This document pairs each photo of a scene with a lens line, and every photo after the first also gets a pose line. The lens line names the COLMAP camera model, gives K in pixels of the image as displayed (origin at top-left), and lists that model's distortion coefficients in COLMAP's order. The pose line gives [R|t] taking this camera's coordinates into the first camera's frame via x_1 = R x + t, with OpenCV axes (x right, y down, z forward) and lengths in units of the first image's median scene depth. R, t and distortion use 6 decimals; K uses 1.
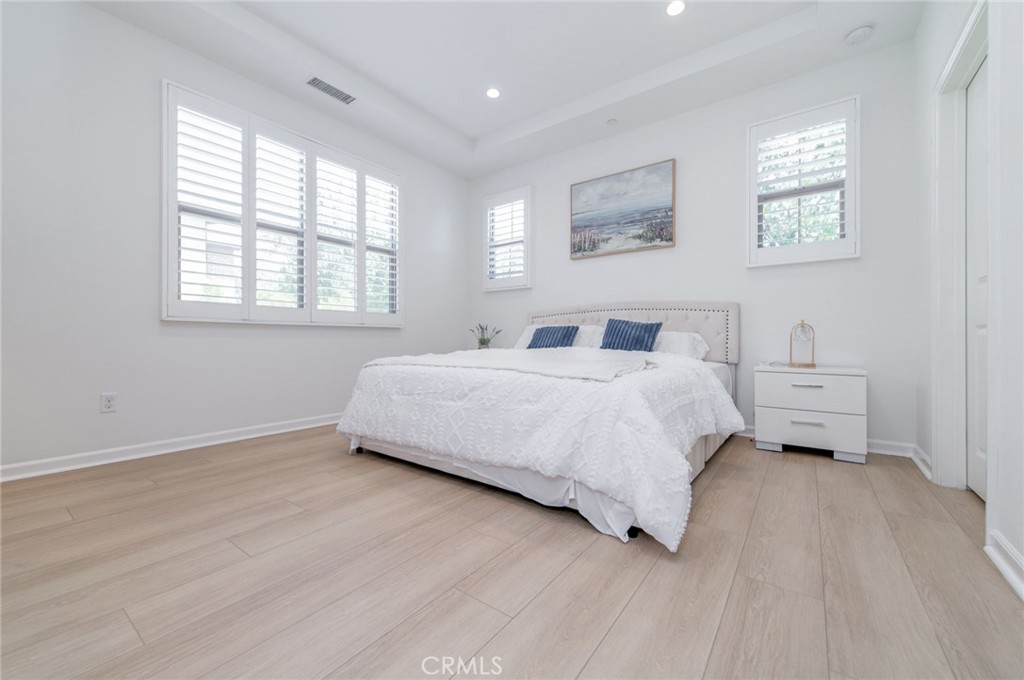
lens RADIAL K [[401.4, 0, 510.3], [0, 401.4, 342.5], [0, 0, 1]] dist [0.016051, -0.004815]
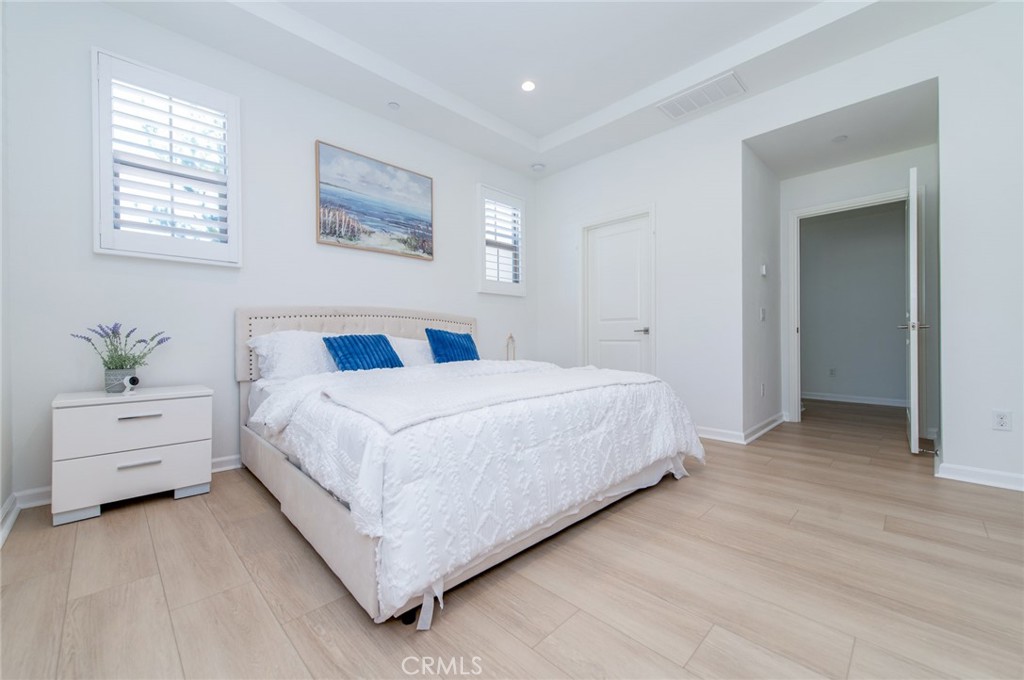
lens RADIAL K [[401.4, 0, 516.5], [0, 401.4, 345.0], [0, 0, 1]] dist [0.016051, -0.004815]
pose [[0.141391, -0.021849, 0.989713, -0.609037], [0.010273, 0.999735, 0.020603, -0.034713], [-0.989901, 0.007255, 0.141578, 0.617088]]
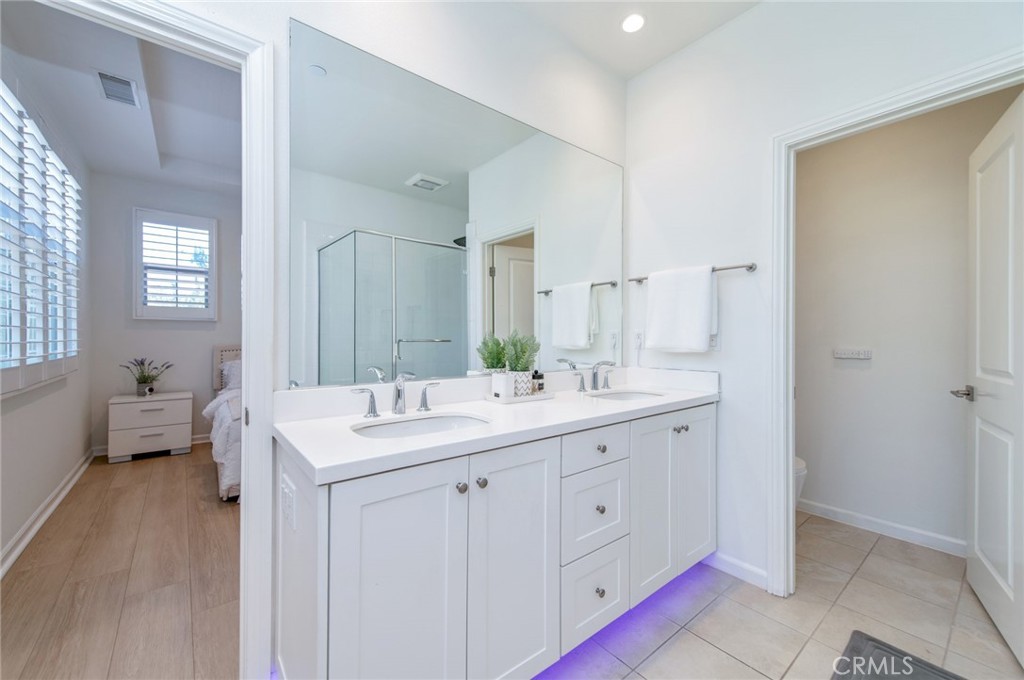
lens RADIAL K [[401.4, 0, 518.1], [0, 401.4, 343.1], [0, 0, 1]] dist [0.016051, -0.004815]
pose [[0.238744, -0.019922, 0.970878, -0.933984], [0.003331, 0.999800, 0.019696, -0.122385], [-0.971077, -0.001468, 0.238762, 0.017165]]
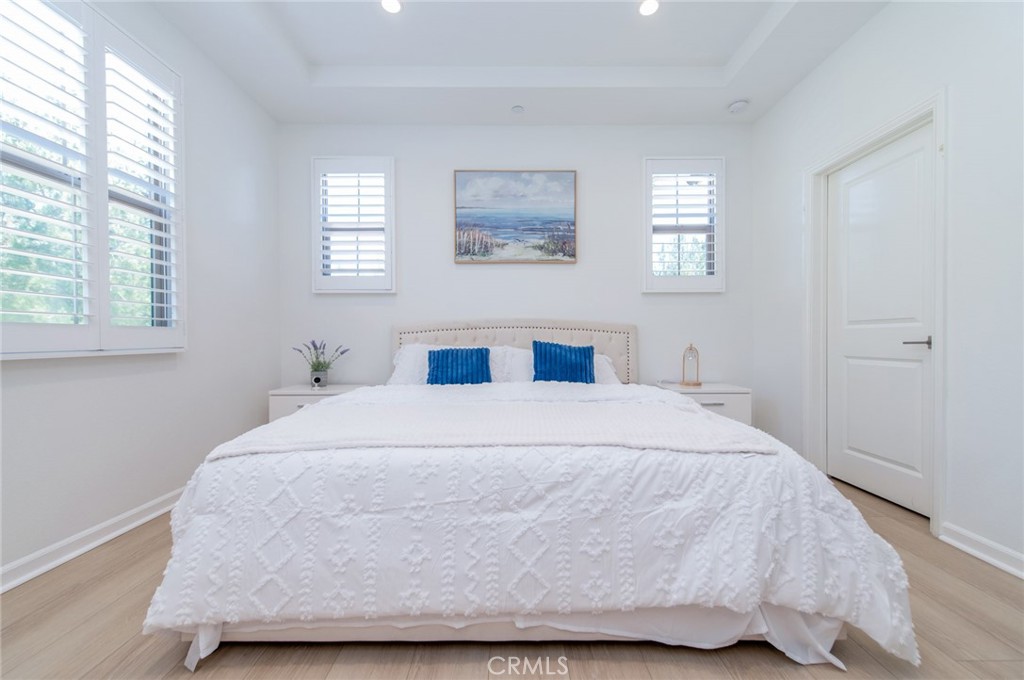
lens RADIAL K [[401.4, 0, 515.1], [0, 401.4, 345.1], [0, 0, 1]] dist [0.016051, -0.004815]
pose [[0.794795, -0.014660, 0.606700, -0.282221], [0.009365, 0.999885, 0.011892, -0.056466], [-0.606805, -0.003770, 0.794842, 0.324452]]
